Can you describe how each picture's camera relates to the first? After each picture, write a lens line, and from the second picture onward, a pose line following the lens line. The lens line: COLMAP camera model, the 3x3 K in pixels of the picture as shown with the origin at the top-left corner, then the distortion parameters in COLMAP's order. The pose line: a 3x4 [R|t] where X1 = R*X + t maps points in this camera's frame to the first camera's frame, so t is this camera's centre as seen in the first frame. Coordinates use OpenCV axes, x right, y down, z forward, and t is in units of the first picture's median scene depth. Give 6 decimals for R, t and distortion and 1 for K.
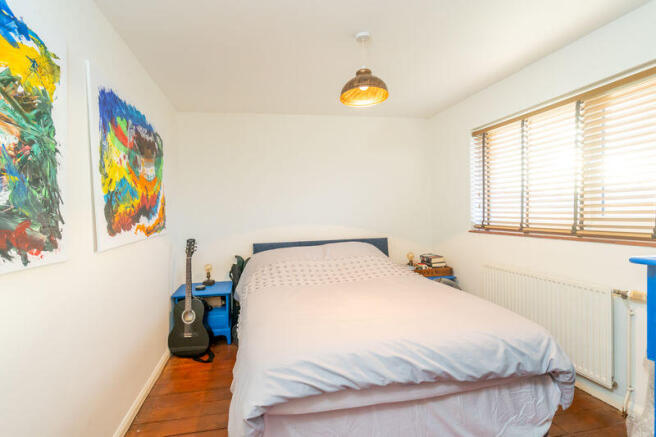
lens RADIAL K [[295.0, 0, 325.7], [0, 295.0, 218.1], [0, 0, 1]] dist [-0.000444, 0.000218]
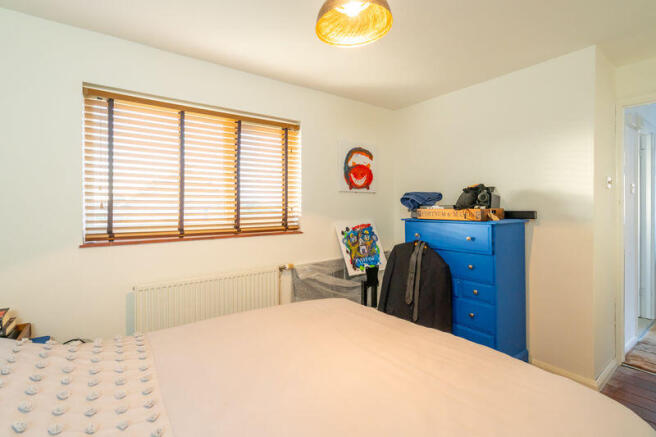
lens RADIAL K [[295.0, 0, 325.7], [0, 295.0, 218.1], [0, 0, 1]] dist [-0.000444, 0.000218]
pose [[-0.361064, -0.014817, 0.932423, -0.287054], [0.029032, 0.999210, 0.027121, -0.016917], [-0.932089, 0.036862, -0.360348, 0.794540]]
